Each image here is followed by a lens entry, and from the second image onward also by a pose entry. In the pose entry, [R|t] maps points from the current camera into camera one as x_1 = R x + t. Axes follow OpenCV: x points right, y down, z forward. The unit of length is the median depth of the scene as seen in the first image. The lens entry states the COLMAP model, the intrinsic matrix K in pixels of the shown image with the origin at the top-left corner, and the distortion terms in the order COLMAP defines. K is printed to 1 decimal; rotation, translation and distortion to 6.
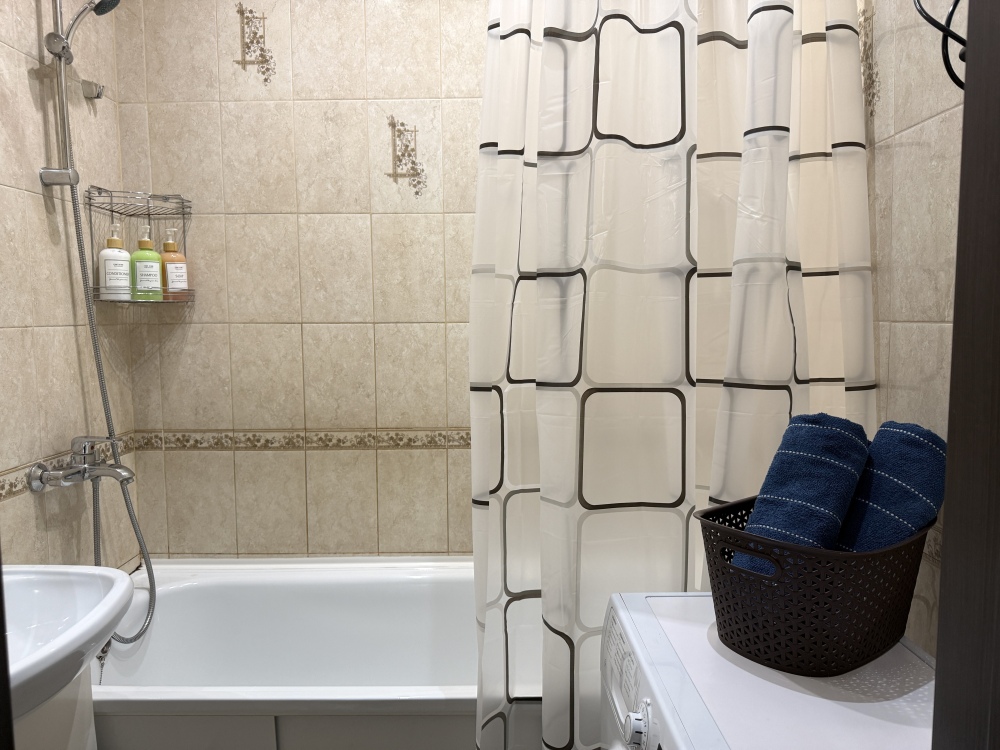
lens RADIAL K [[721.0, 0, 499.8], [0, 721.0, 379.1], [0, 0, 1]] dist [0.050180, -0.050118]
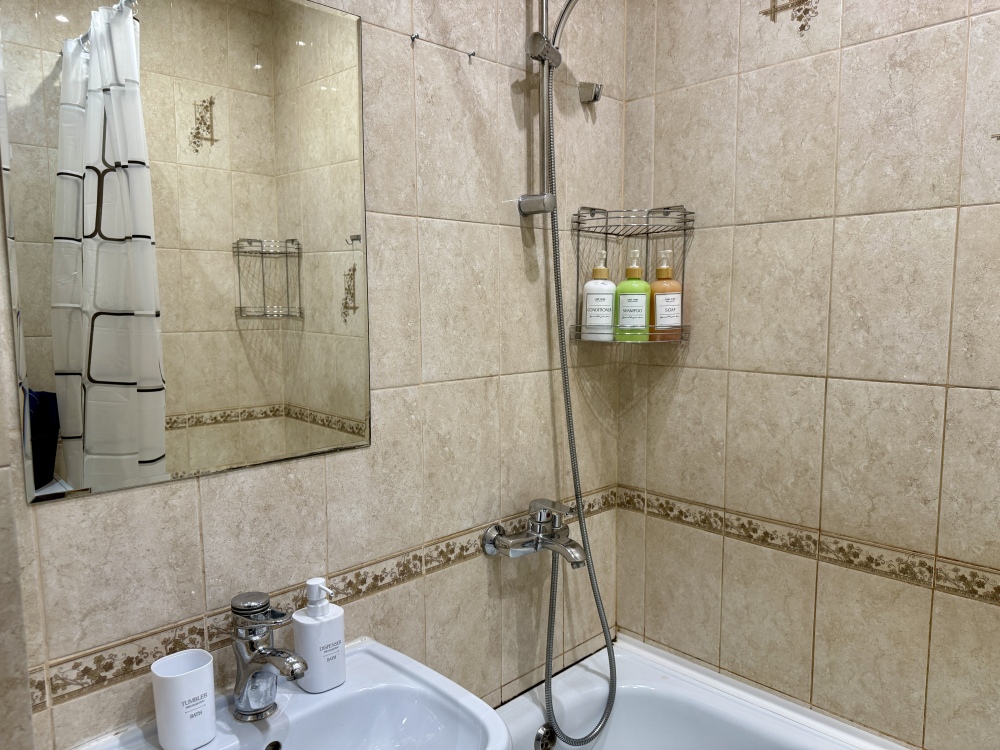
lens RADIAL K [[721.0, 0, 504.5], [0, 721.0, 379.1], [0, 0, 1]] dist [0.050180, -0.050118]
pose [[0.707772, 0.082991, -0.701550, -0.007341], [-0.065078, 0.996512, 0.052229, -0.095522], [0.703437, 0.008690, 0.710704, 0.311161]]
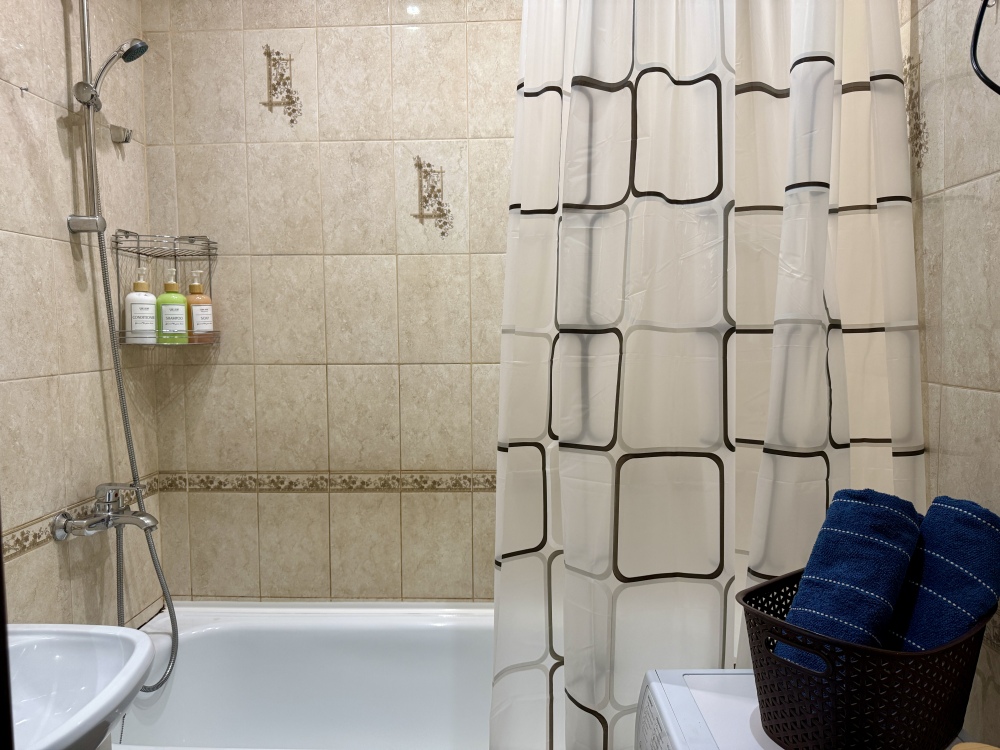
lens RADIAL K [[721.0, 0, 499.8], [0, 721.0, 382.0], [0, 0, 1]] dist [0.050180, -0.050118]
pose [[0.999526, 0.002633, -0.030683, -0.006318], [-0.003045, 0.999906, -0.013393, -0.042383], [0.030645, 0.013480, 0.999439, 0.019641]]
